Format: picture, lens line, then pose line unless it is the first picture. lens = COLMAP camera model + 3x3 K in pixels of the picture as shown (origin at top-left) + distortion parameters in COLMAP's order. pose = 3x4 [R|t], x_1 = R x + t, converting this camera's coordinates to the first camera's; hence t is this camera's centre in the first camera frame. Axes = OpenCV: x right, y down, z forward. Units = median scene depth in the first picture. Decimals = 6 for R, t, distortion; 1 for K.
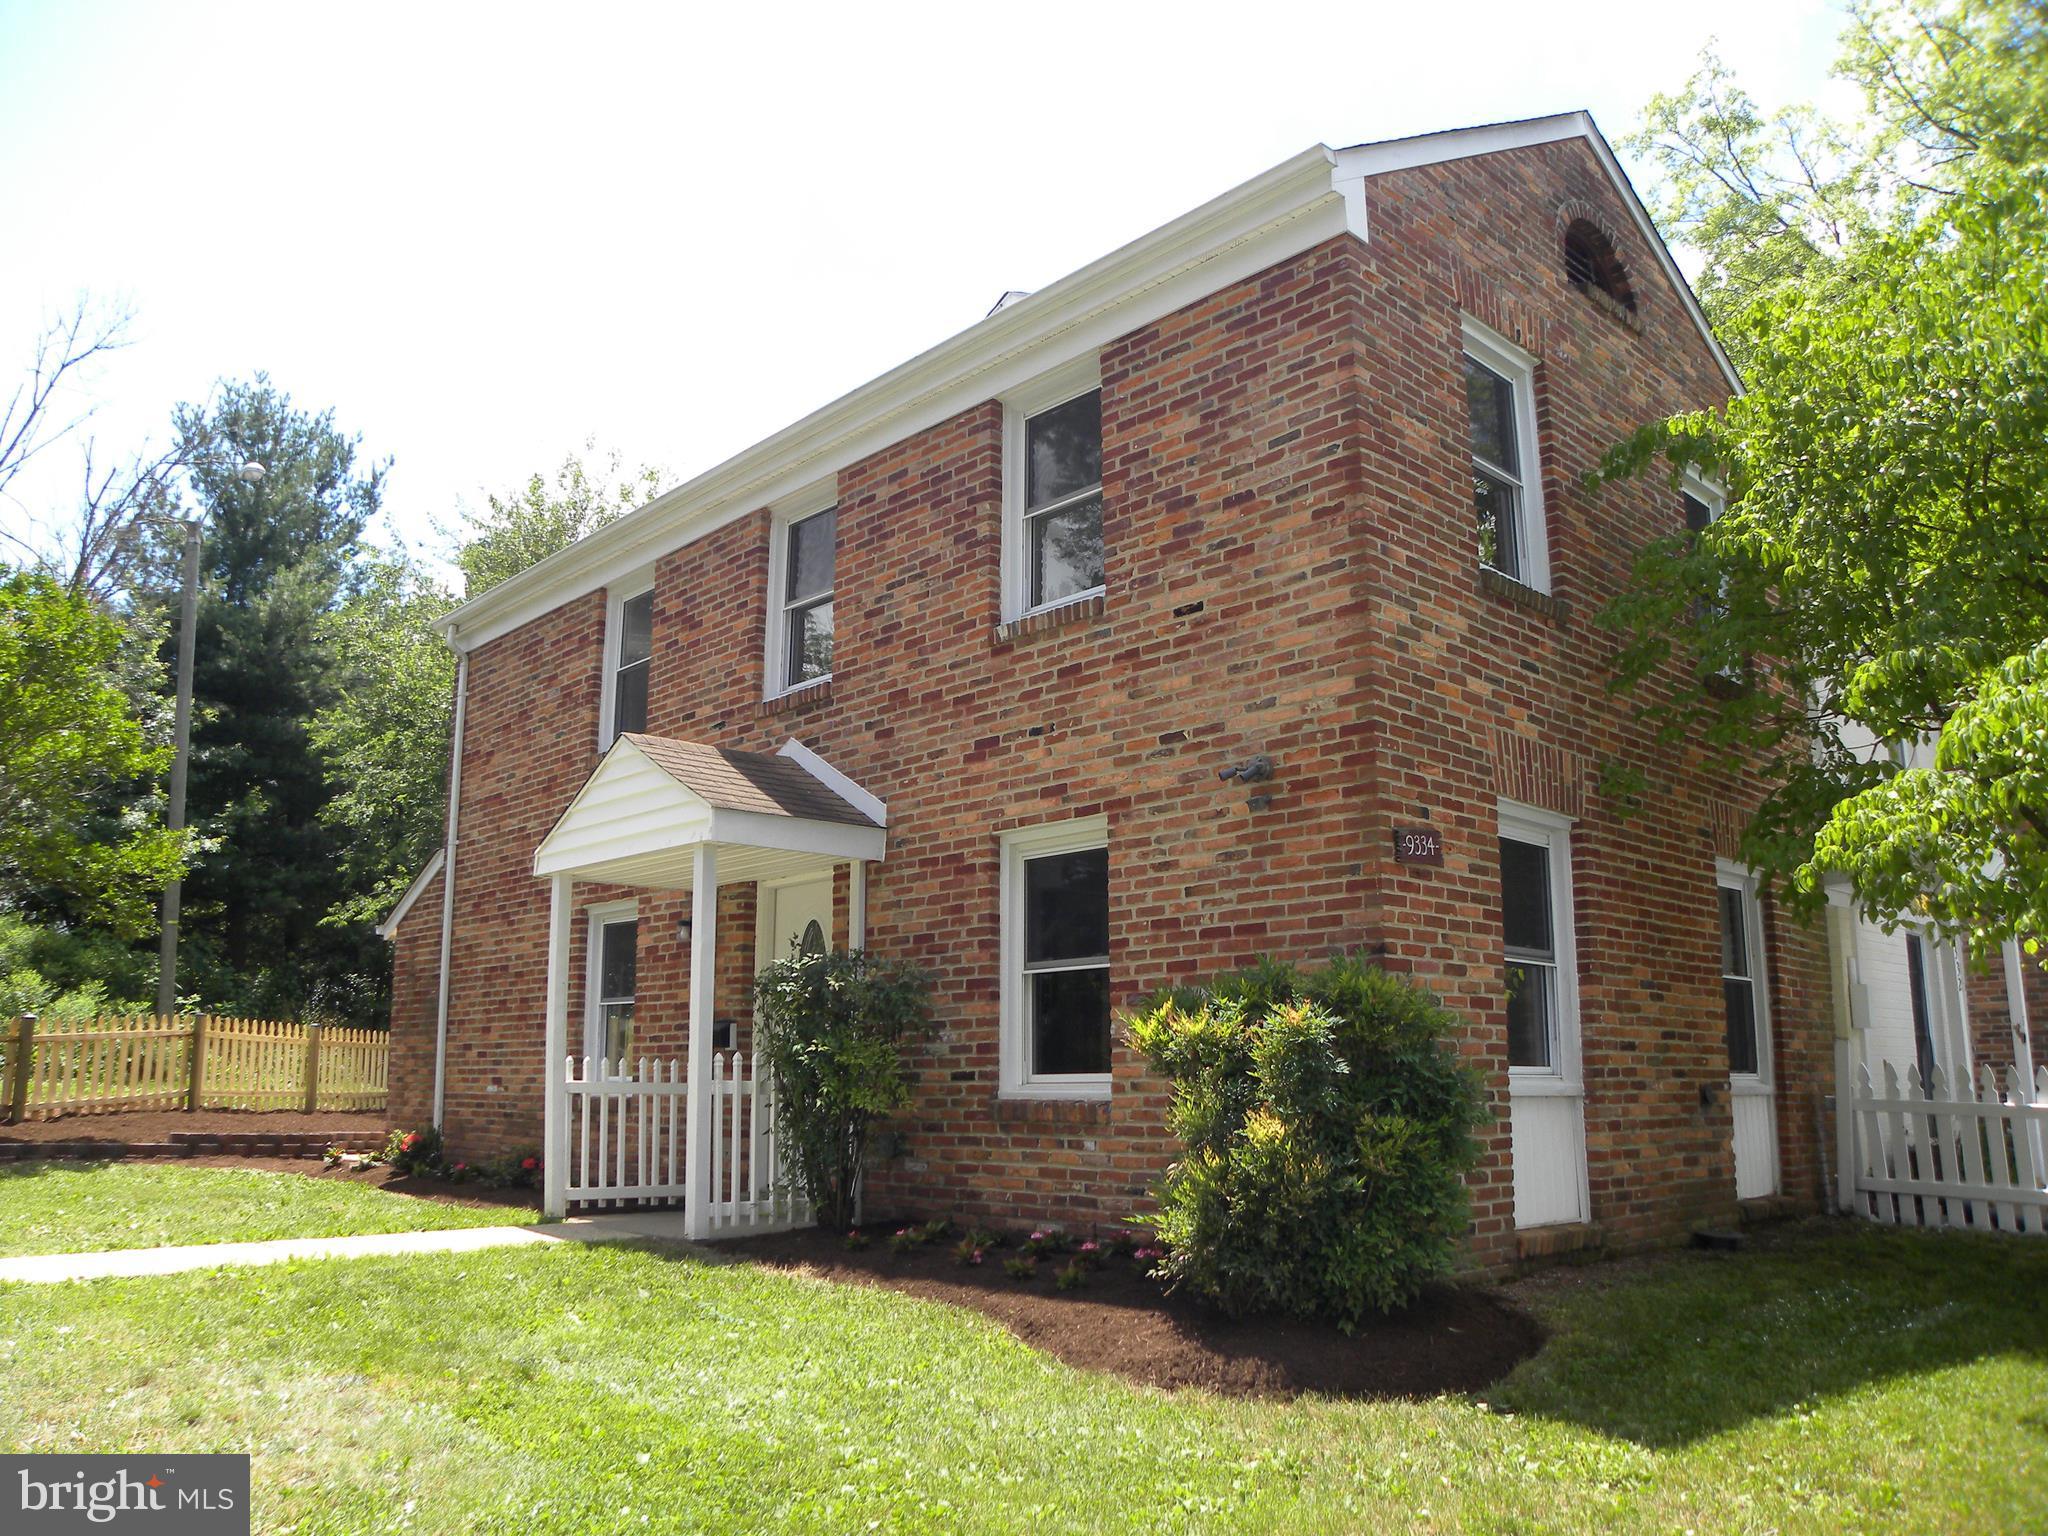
lens RADIAL K [[1548.8, 0, 1014.8], [0, 1548.8, 766.8], [0, 0, 1]] dist [-0.139480, 0.082842]
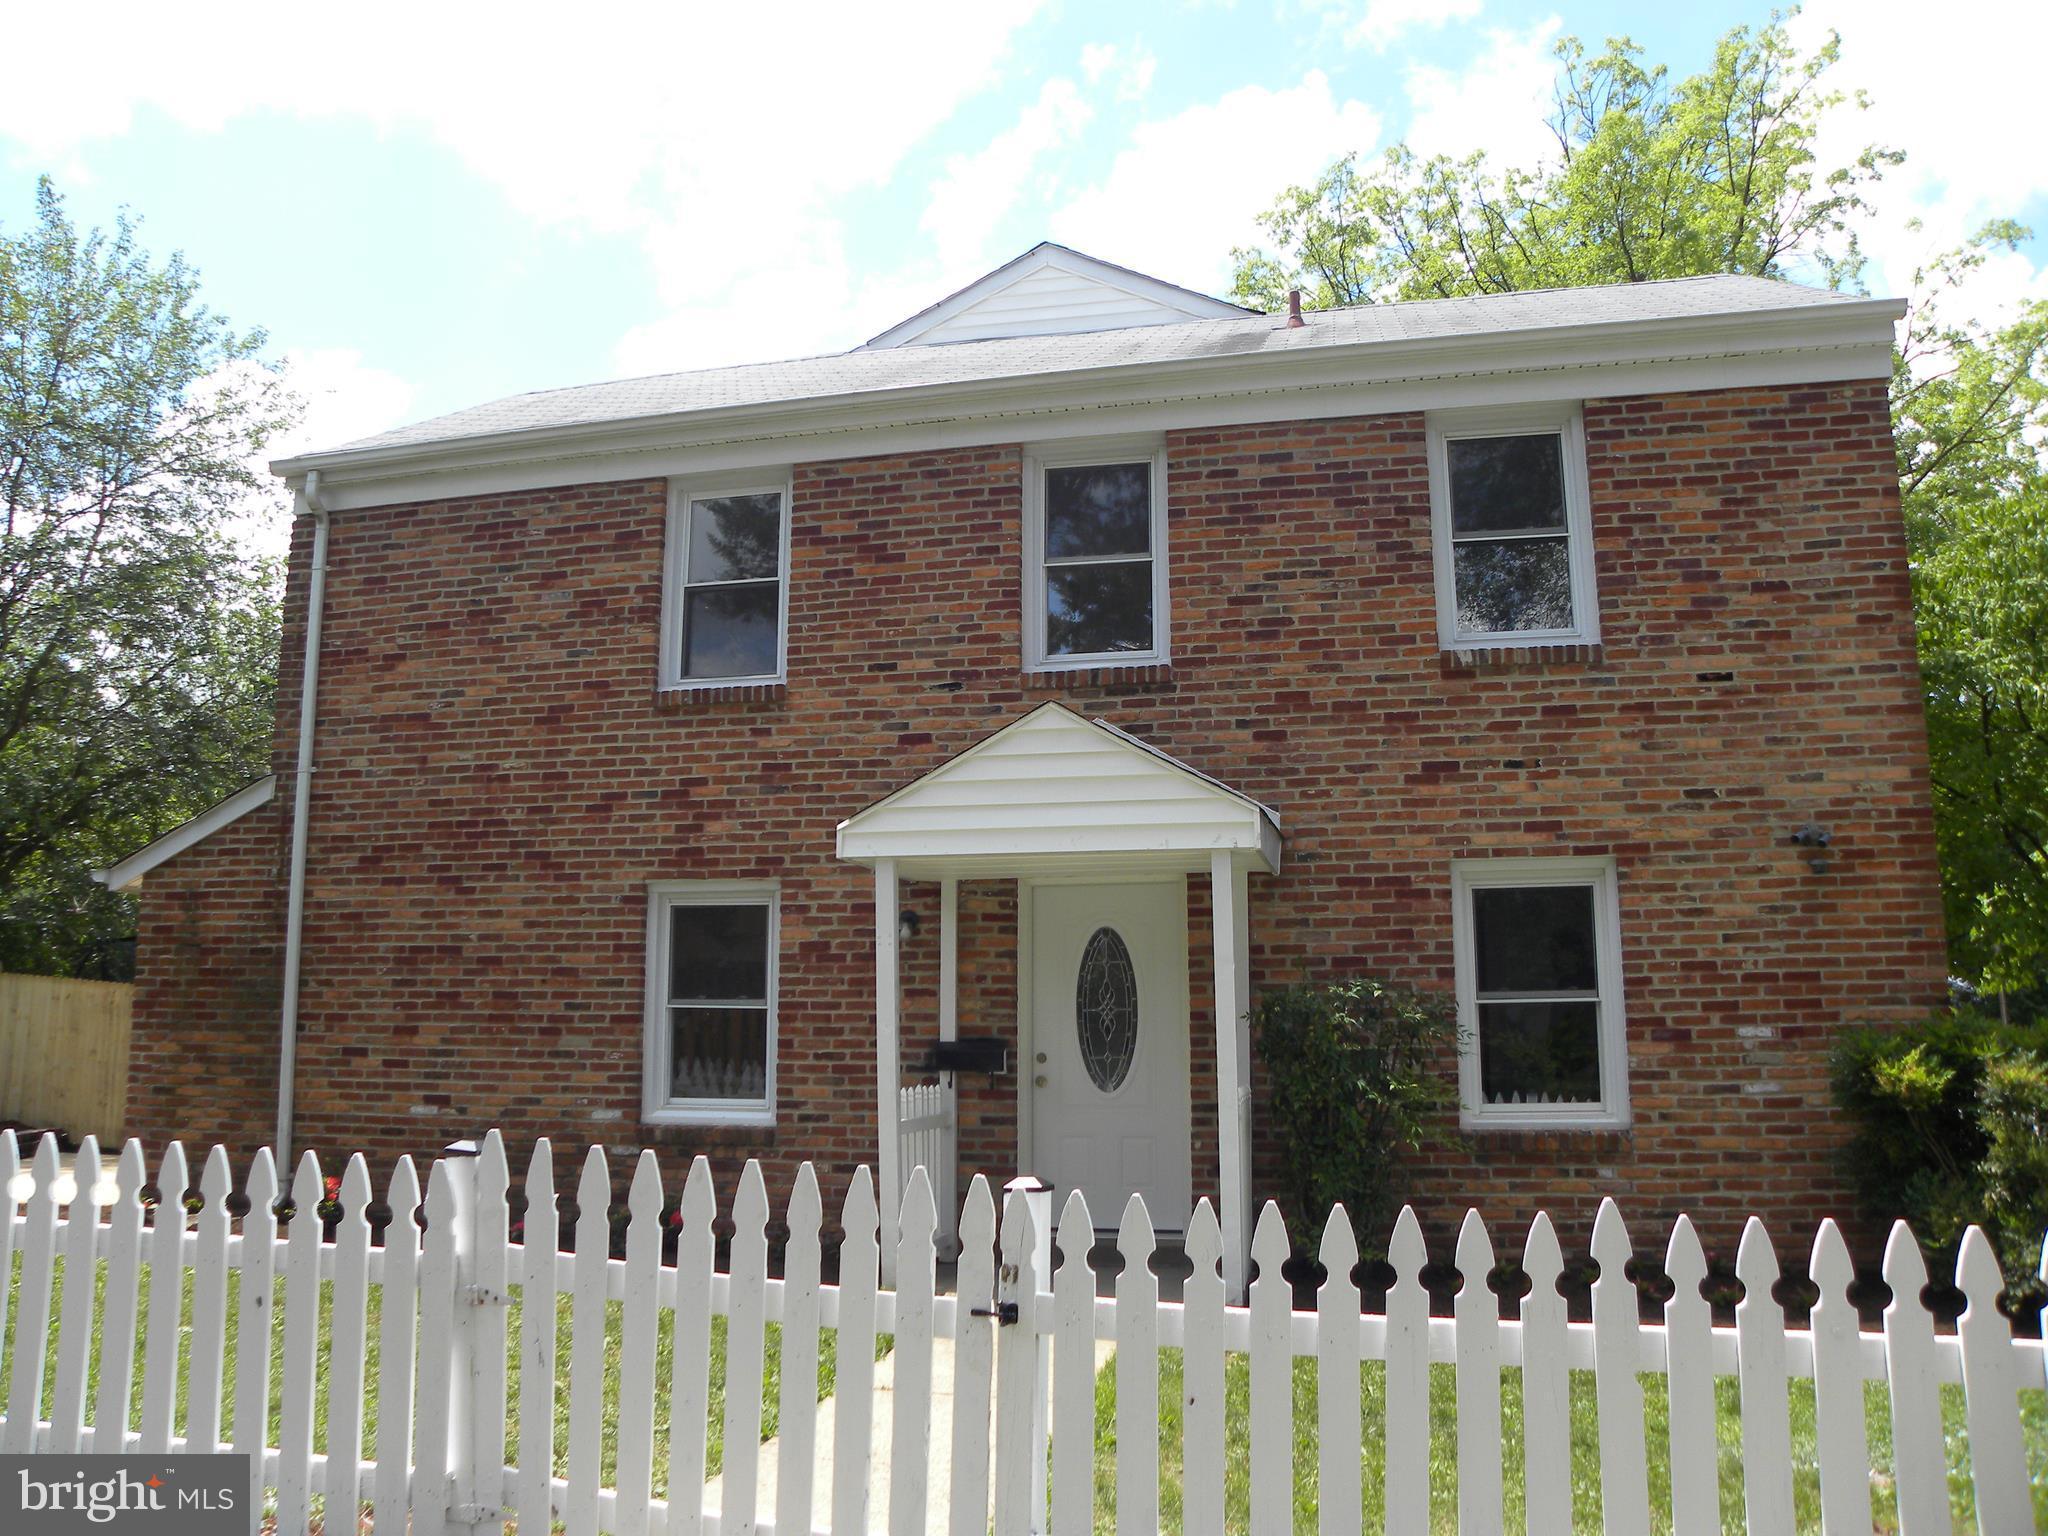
lens RADIAL K [[1548.8, 0, 1014.5], [0, 1548.8, 784.1], [0, 0, 1]] dist [-0.139480, 0.082842]
pose [[0.829561, 0.098379, 0.549682, -0.800342], [-0.117522, 0.993070, -0.000374, 0.028615], [-0.545910, -0.064290, 0.835374, 0.348112]]
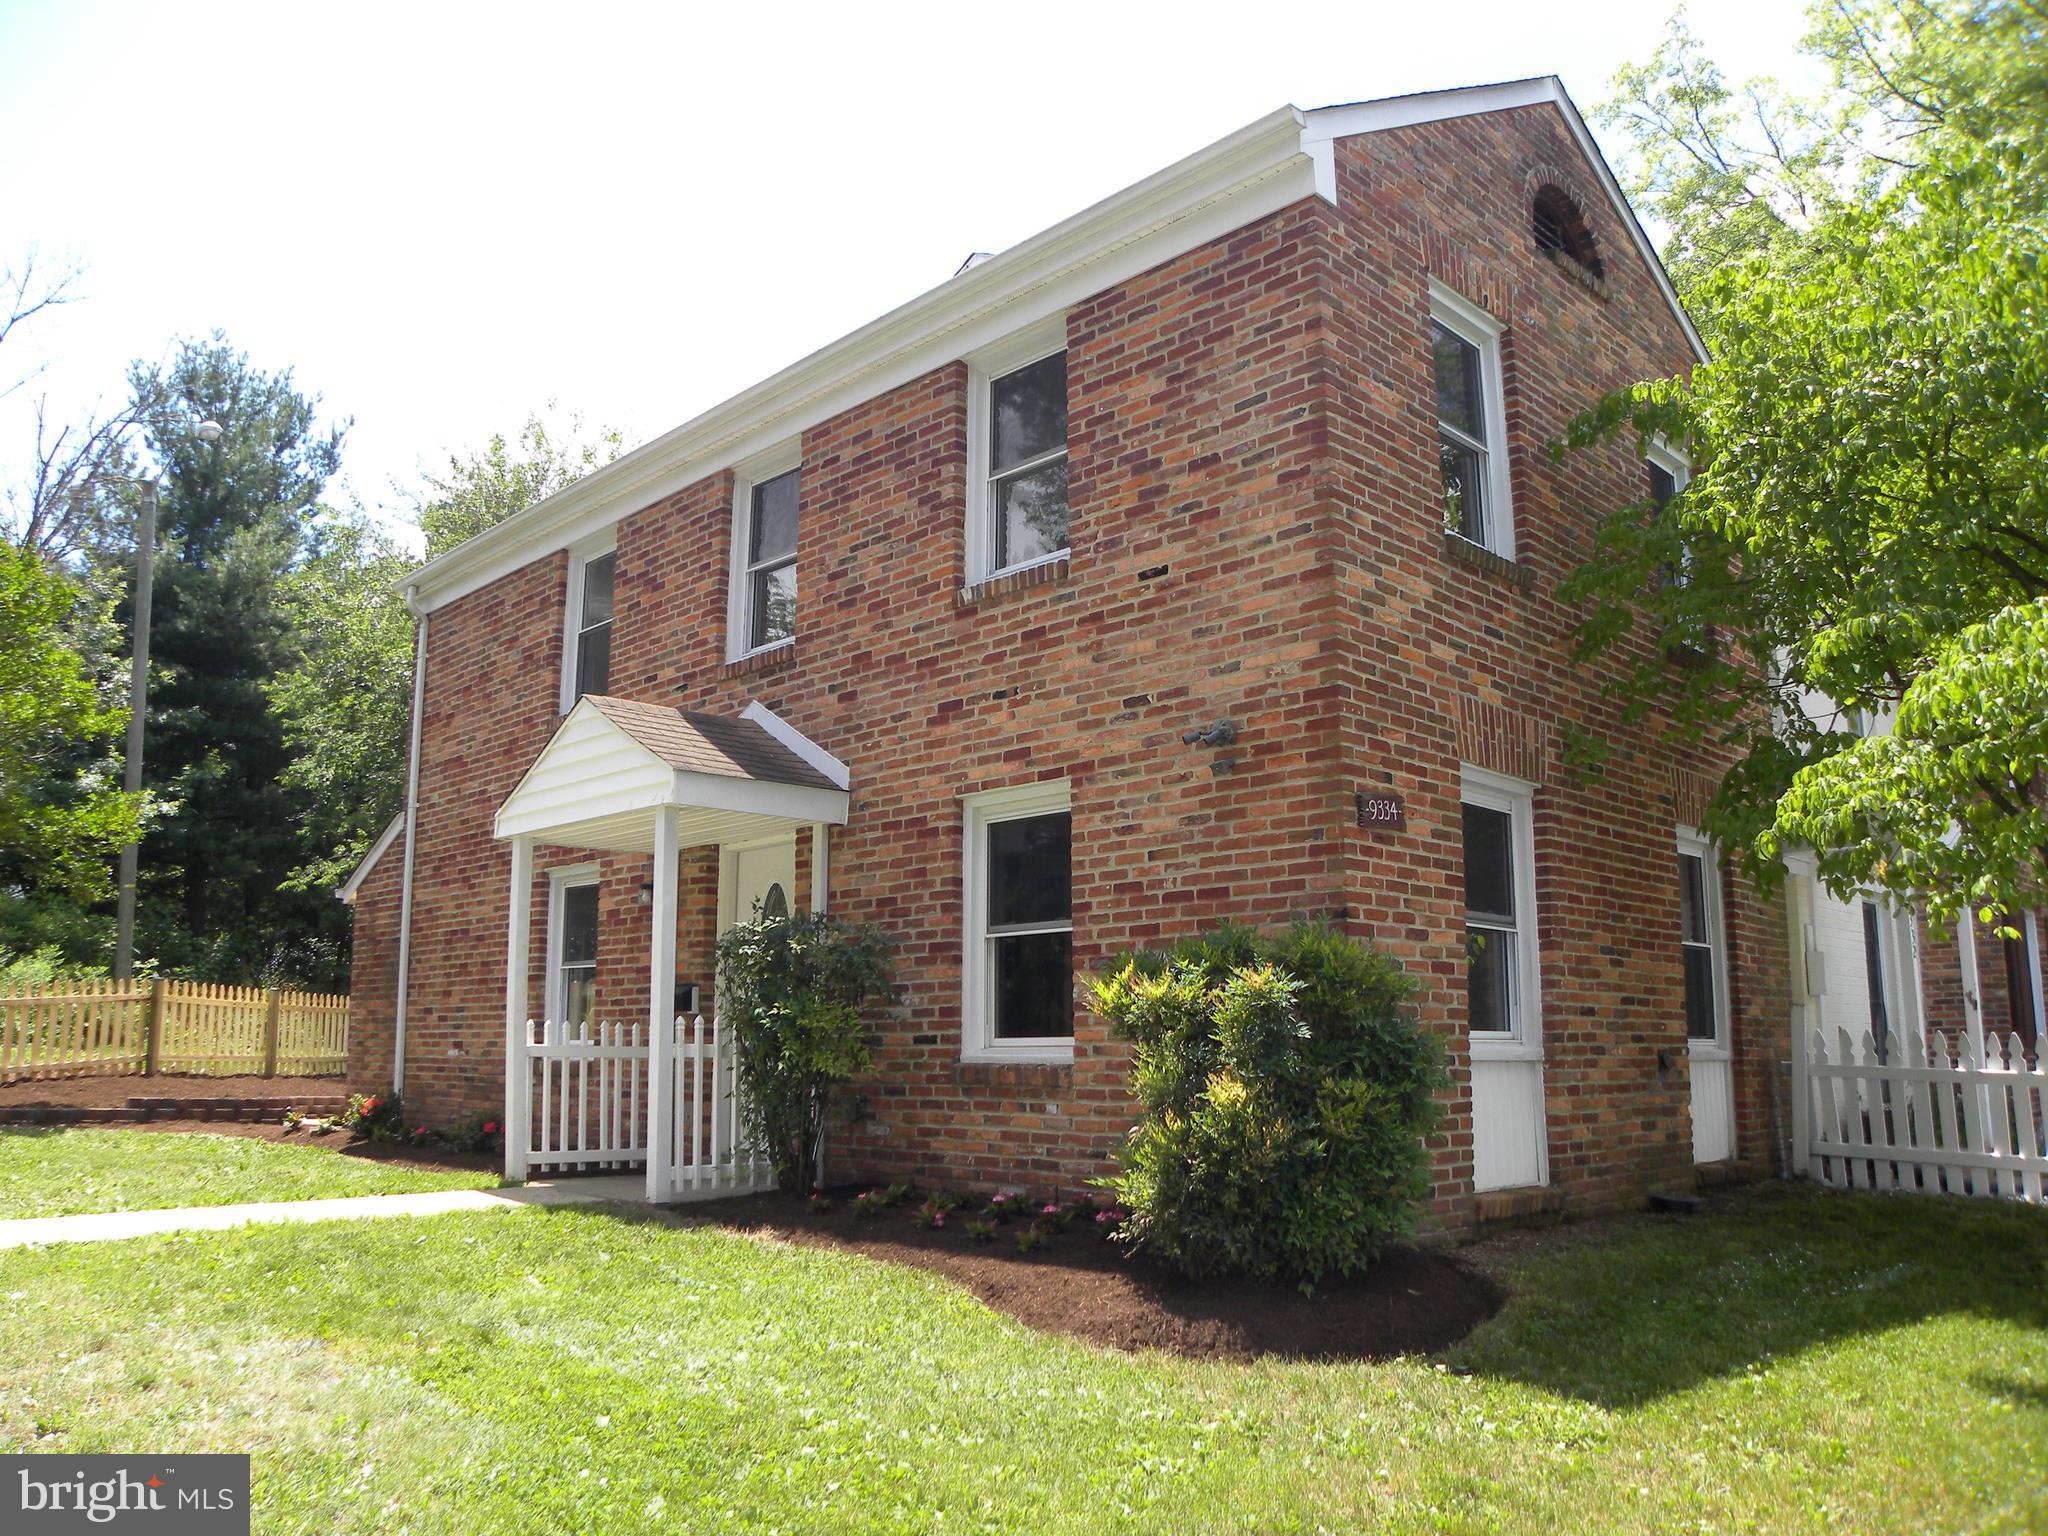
lens RADIAL K [[1548.8, 0, 1012.2], [0, 1548.8, 763.7], [0, 0, 1]] dist [-0.139480, 0.082842]
pose [[0.999763, 0.004047, 0.021369, 0.000605], [-0.004478, 0.999787, 0.020125, 0.001465], [-0.021283, -0.020216, 0.999569, 0.002988]]
